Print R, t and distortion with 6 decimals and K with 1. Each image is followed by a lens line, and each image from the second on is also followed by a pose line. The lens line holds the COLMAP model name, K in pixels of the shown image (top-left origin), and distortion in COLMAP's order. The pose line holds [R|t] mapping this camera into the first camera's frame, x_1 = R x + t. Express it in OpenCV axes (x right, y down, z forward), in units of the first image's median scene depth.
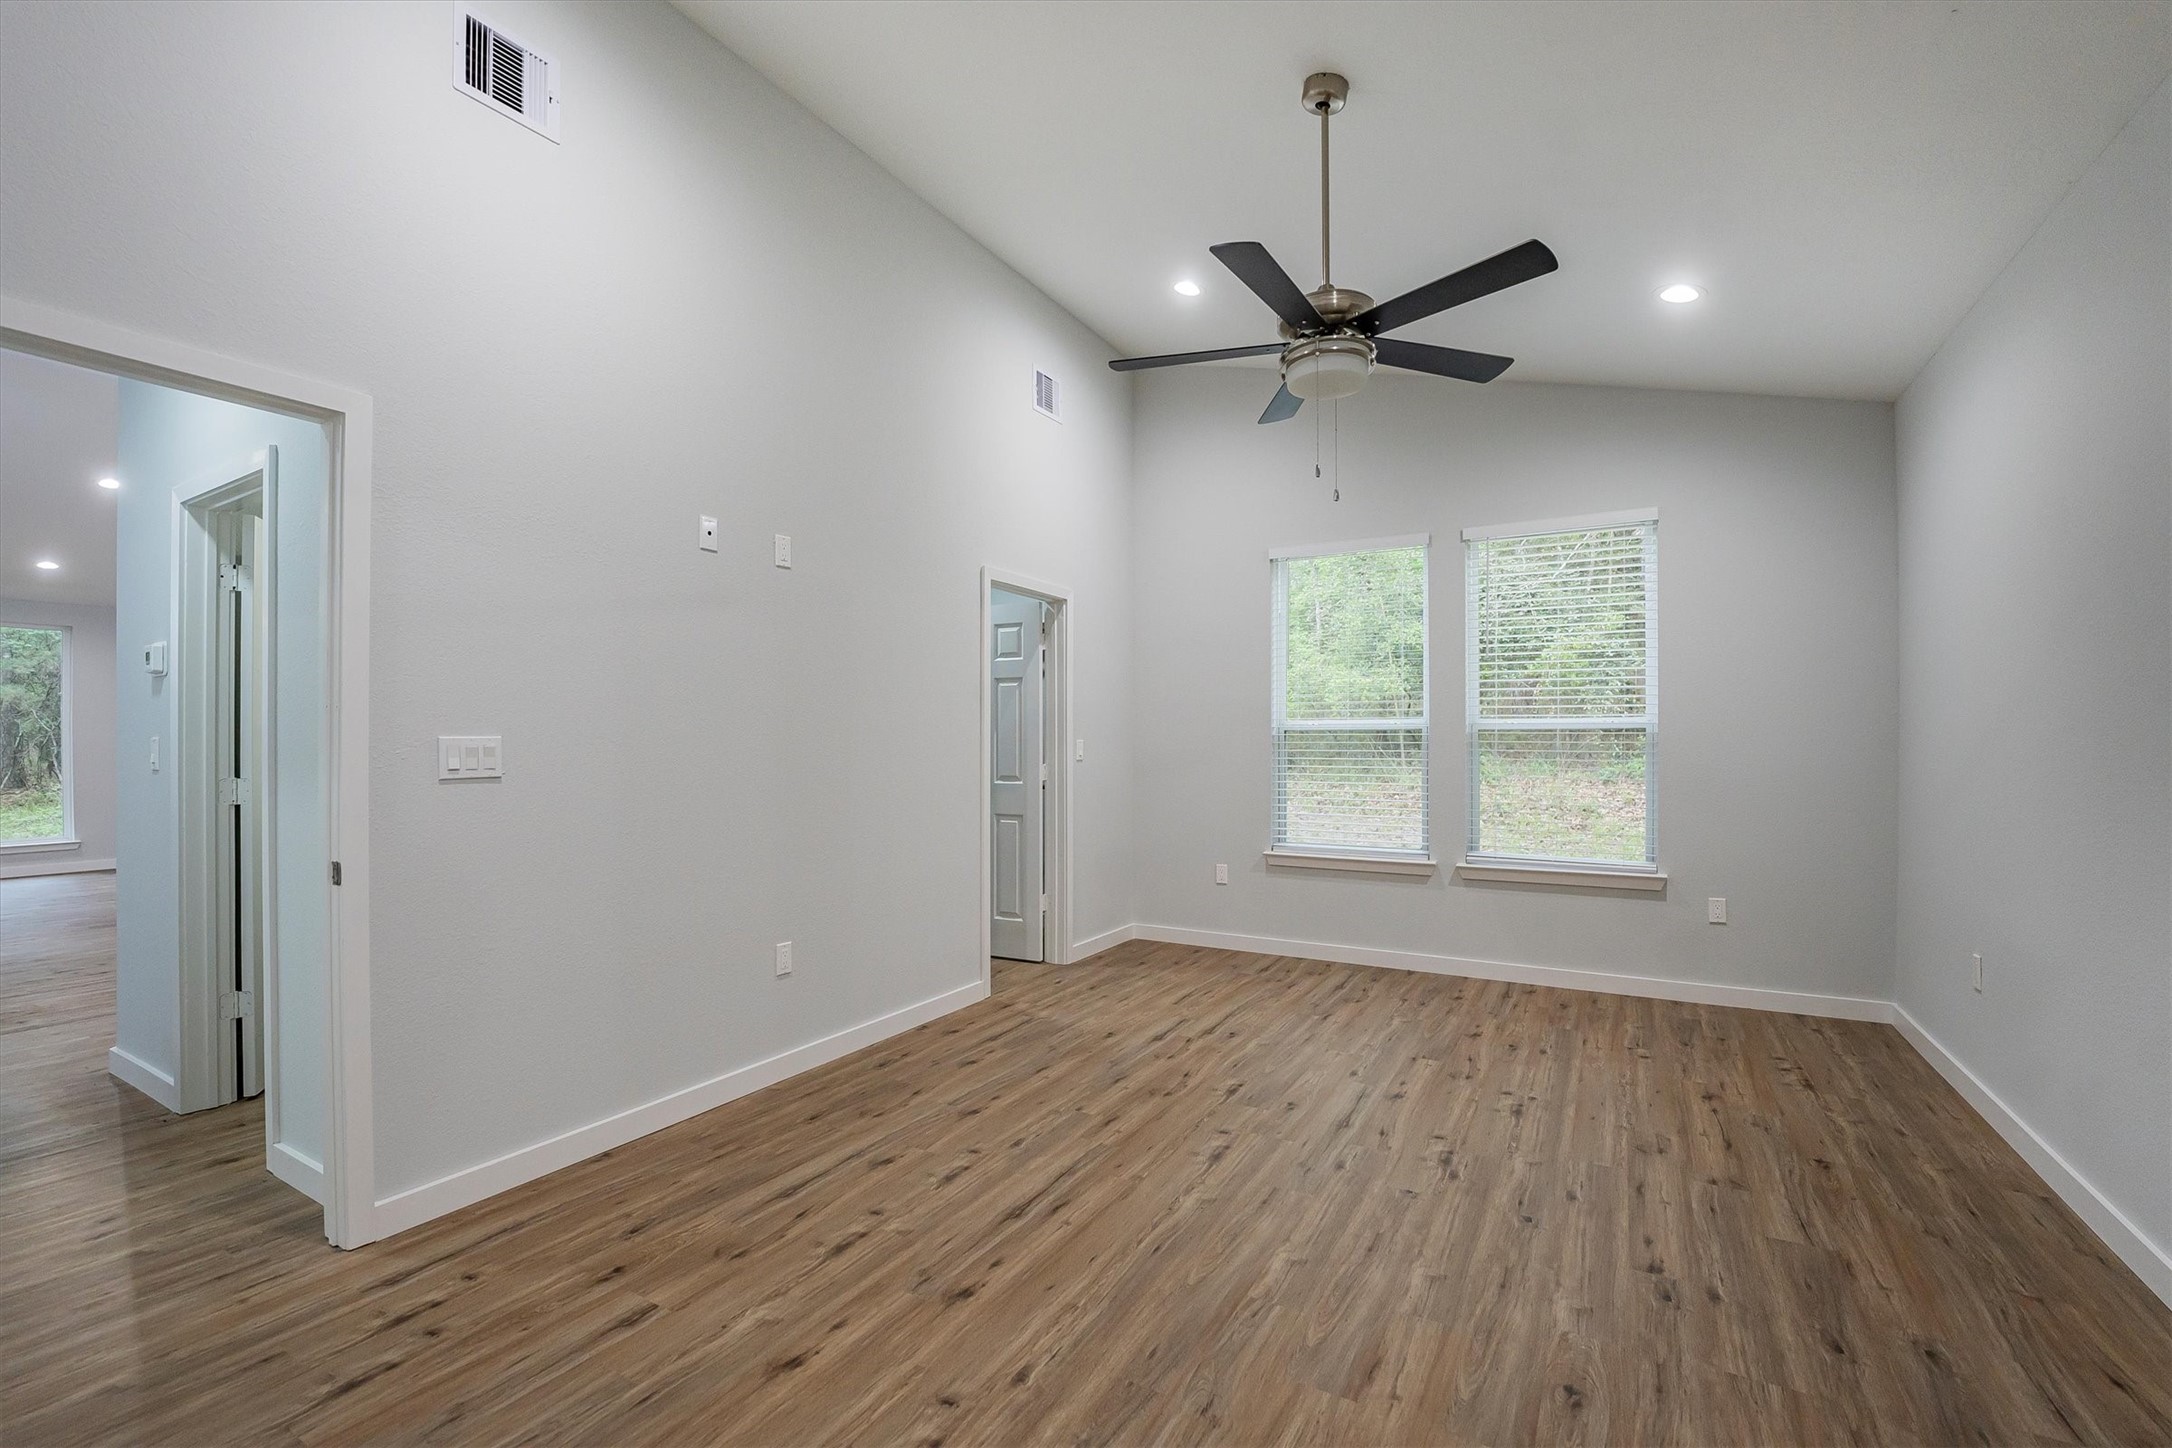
lens RADIAL K [[910.1, 0, 1082.3], [0, 910.1, 742.7], [0, 0, 1]] dist [-0.015075, 0.000420]
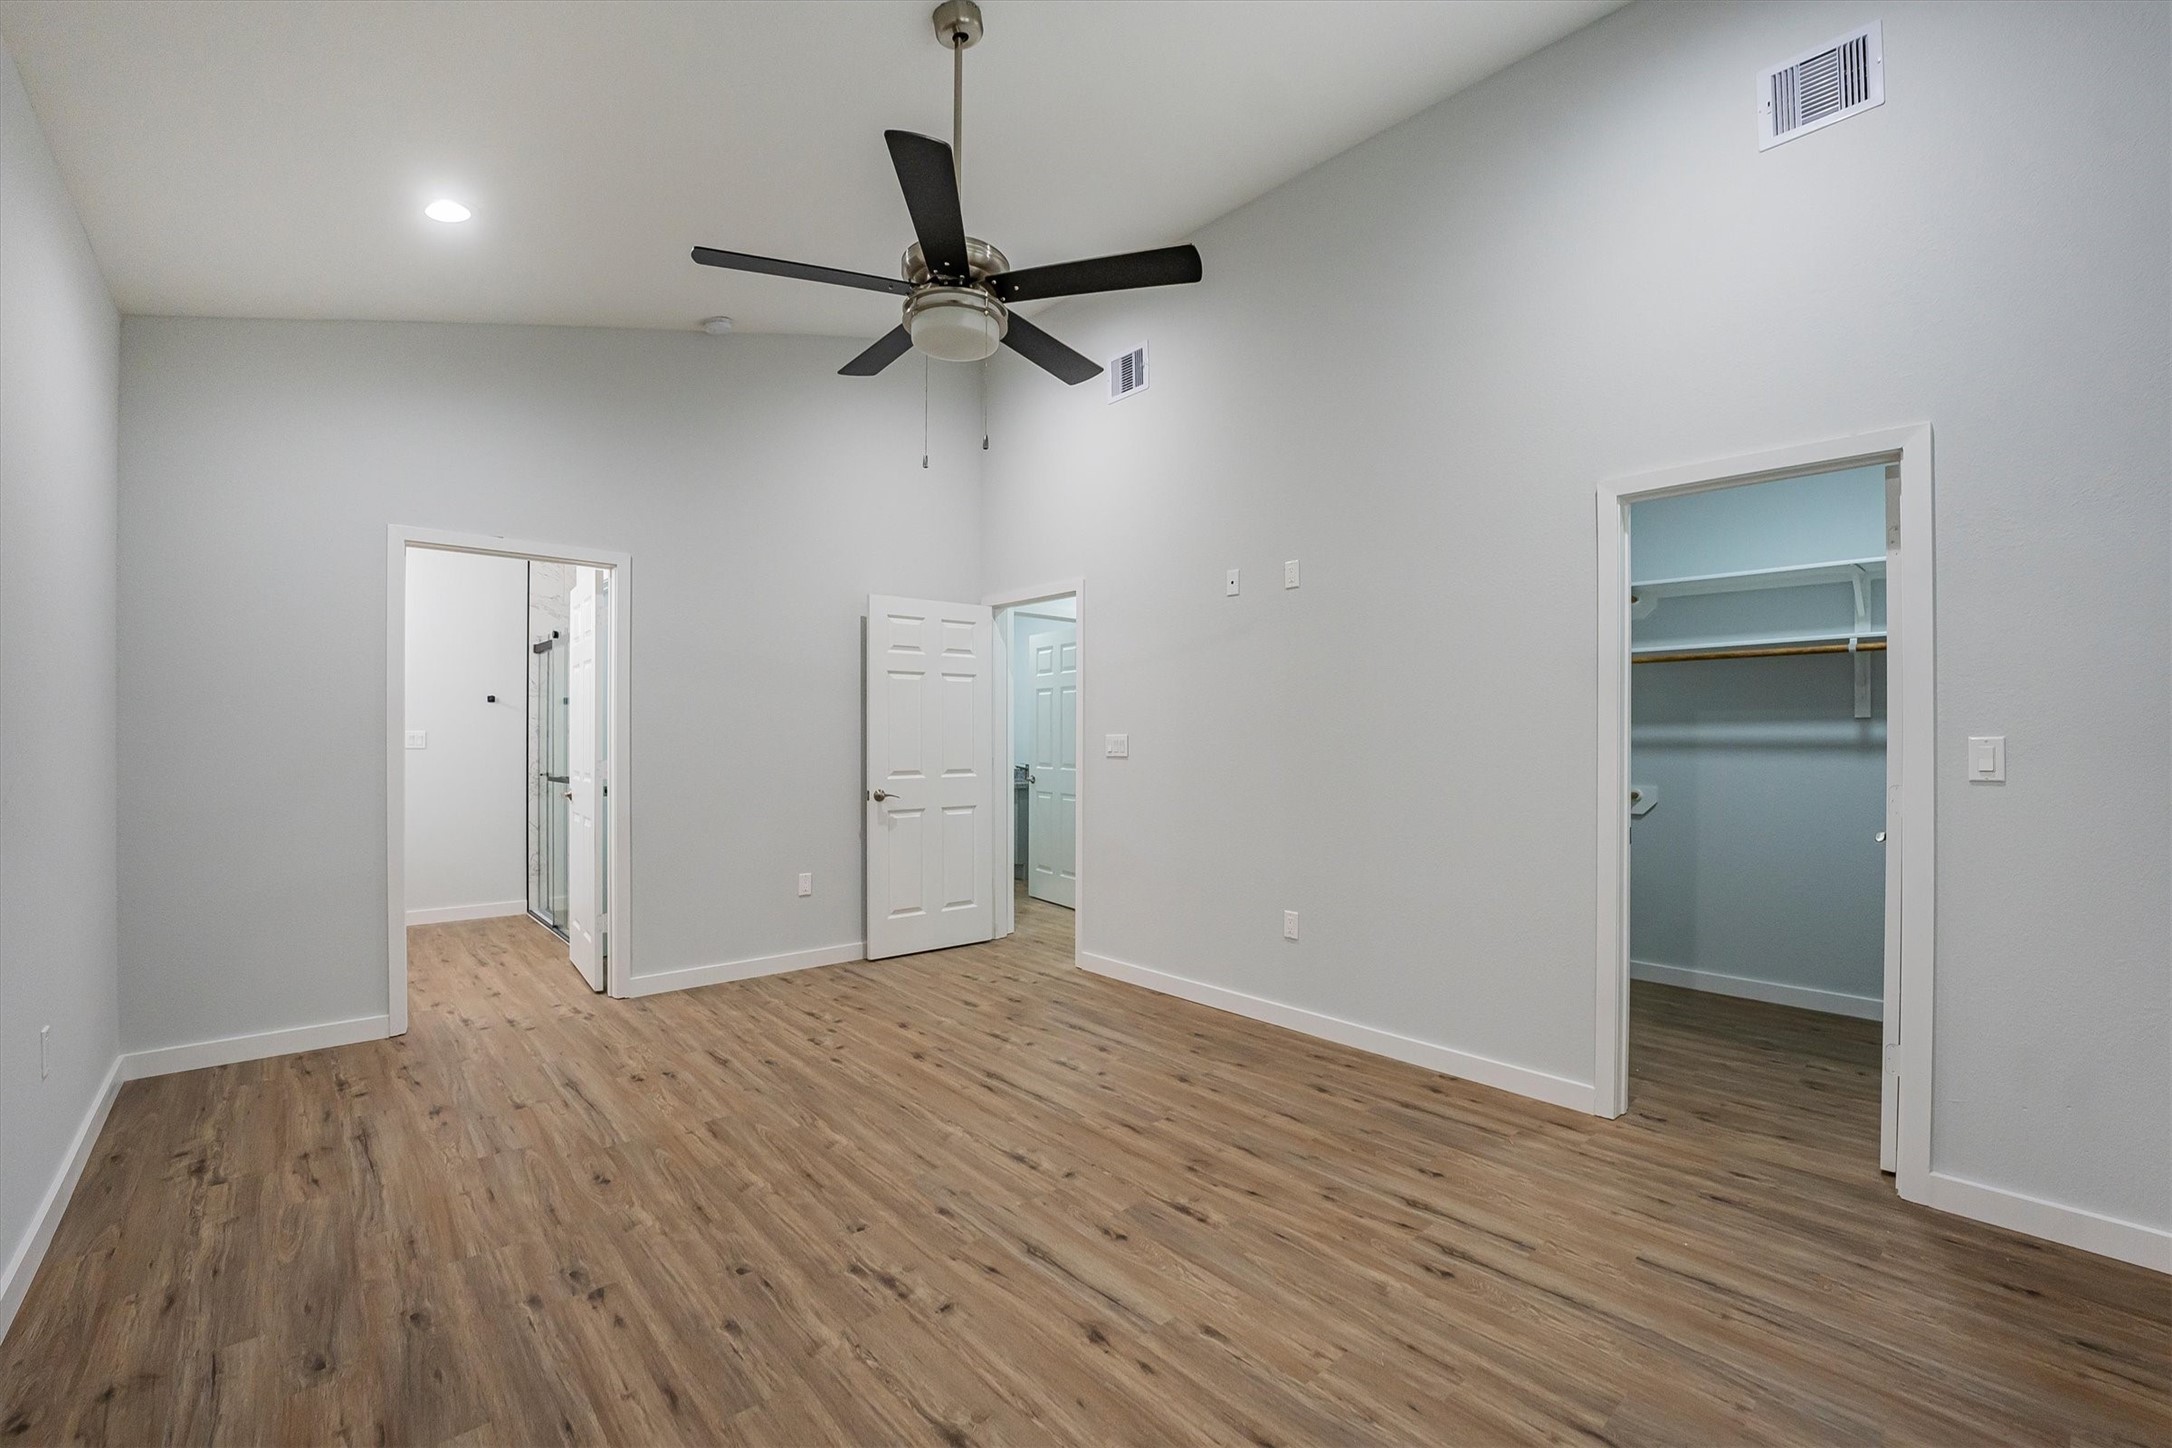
lens RADIAL K [[910.1, 0, 1080.5], [0, 910.1, 732.3], [0, 0, 1]] dist [-0.015075, 0.000420]
pose [[-0.309875, -0.009267, -0.950732, 1.092583], [-0.001720, 0.999956, -0.009186, 0.004272], [0.950776, -0.001212, -0.309878, 1.403491]]
